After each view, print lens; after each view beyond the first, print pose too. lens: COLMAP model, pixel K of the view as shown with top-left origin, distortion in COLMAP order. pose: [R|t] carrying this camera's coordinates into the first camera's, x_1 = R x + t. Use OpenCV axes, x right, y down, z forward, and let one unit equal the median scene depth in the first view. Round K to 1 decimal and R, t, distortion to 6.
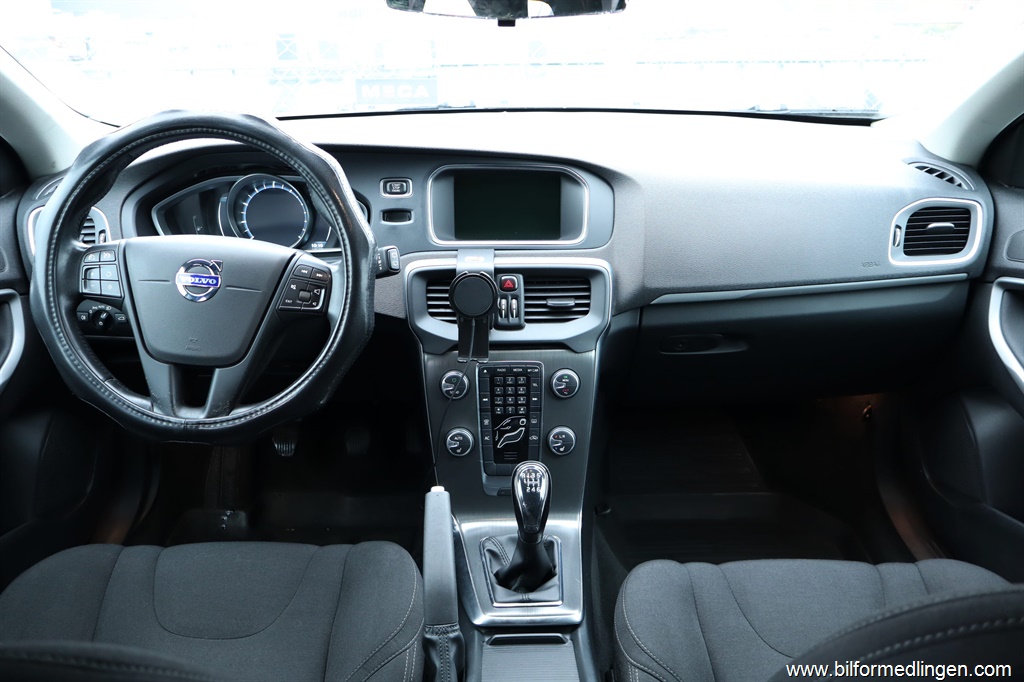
lens RADIAL K [[858.7, 0, 512.3], [0, 858.7, 337.4], [0, 0, 1]] dist [-0.008549, -0.004082]
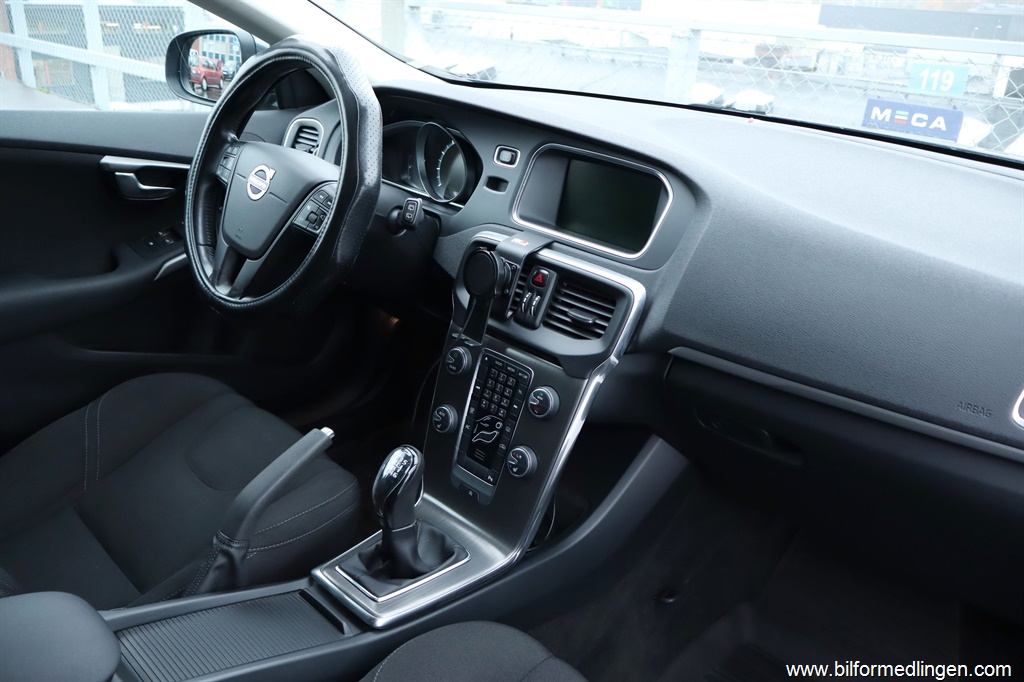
lens RADIAL K [[858.7, 0, 511.2], [0, 858.7, 342.3], [0, 0, 1]] dist [-0.008549, -0.004082]
pose [[0.684454, 0.318793, -0.655663, 0.590697], [-0.333186, 0.936699, 0.107621, -0.086424], [0.648467, 0.144796, 0.747345, 0.315971]]
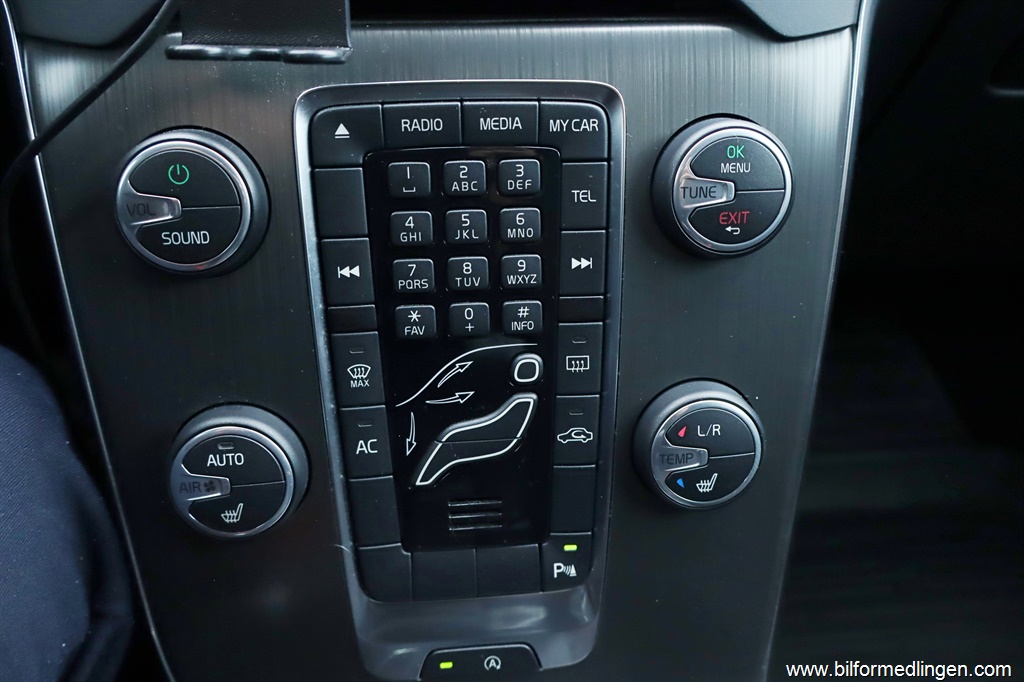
lens RADIAL K [[858.7, 0, 511.8], [0, 858.7, 336.2], [0, 0, 1]] dist [-0.008549, -0.004082]
pose [[0.995700, -0.029772, 0.087726, -0.010842], [0.016098, 0.988150, 0.152644, 0.056708], [-0.091231, -0.150576, 0.984380, 0.786416]]
